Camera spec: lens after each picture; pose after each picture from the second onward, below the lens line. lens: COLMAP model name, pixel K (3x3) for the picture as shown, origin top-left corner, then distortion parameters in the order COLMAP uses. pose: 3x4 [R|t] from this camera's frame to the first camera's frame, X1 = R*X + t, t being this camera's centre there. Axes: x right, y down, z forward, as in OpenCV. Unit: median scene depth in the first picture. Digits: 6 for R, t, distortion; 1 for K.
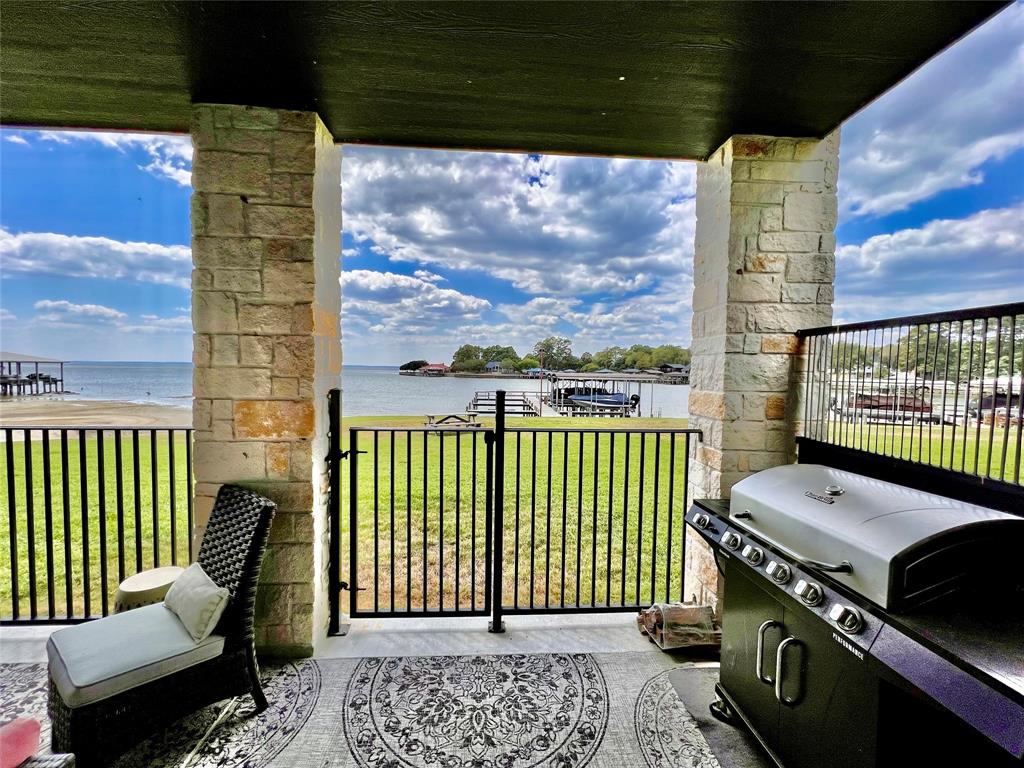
lens RADIAL K [[409.4, 0, 512.2], [0, 409.4, 386.5], [0, 0, 1]] dist [0.000772, 0.000100]
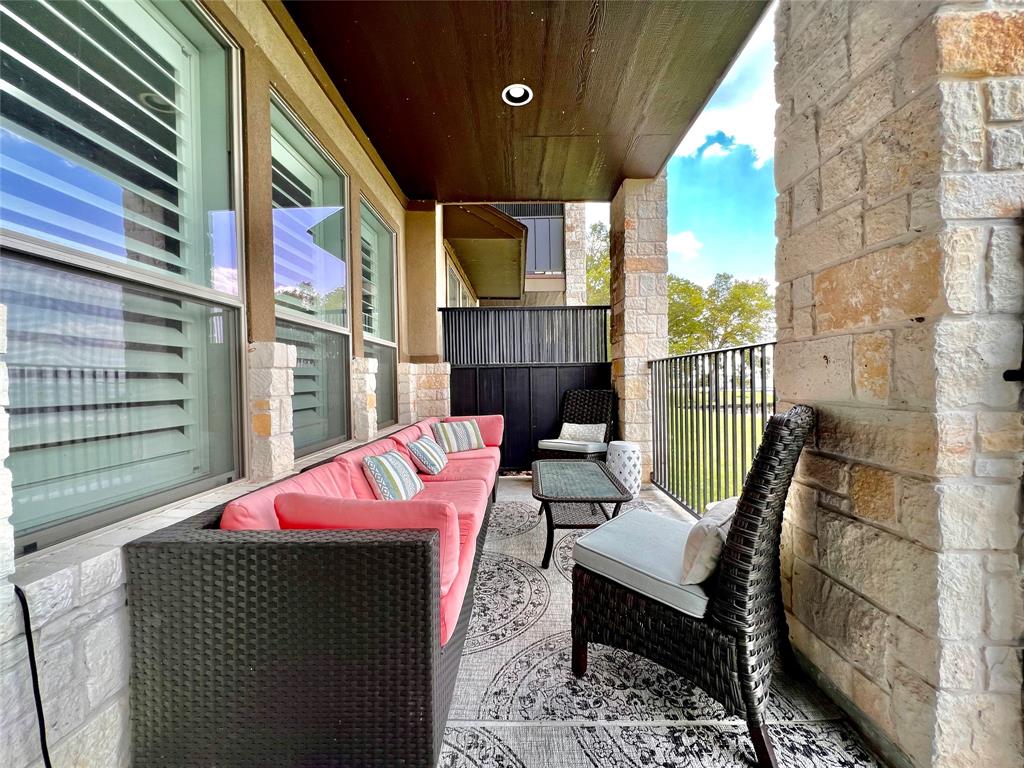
lens RADIAL K [[409.4, 0, 512.7], [0, 409.4, 385.2], [0, 0, 1]] dist [0.000772, 0.000100]
pose [[-0.079617, 0.001743, -0.996824, -0.006833], [-0.016426, 0.999860, 0.003060, 0.212660], [0.996690, 0.016617, -0.079578, 0.585978]]
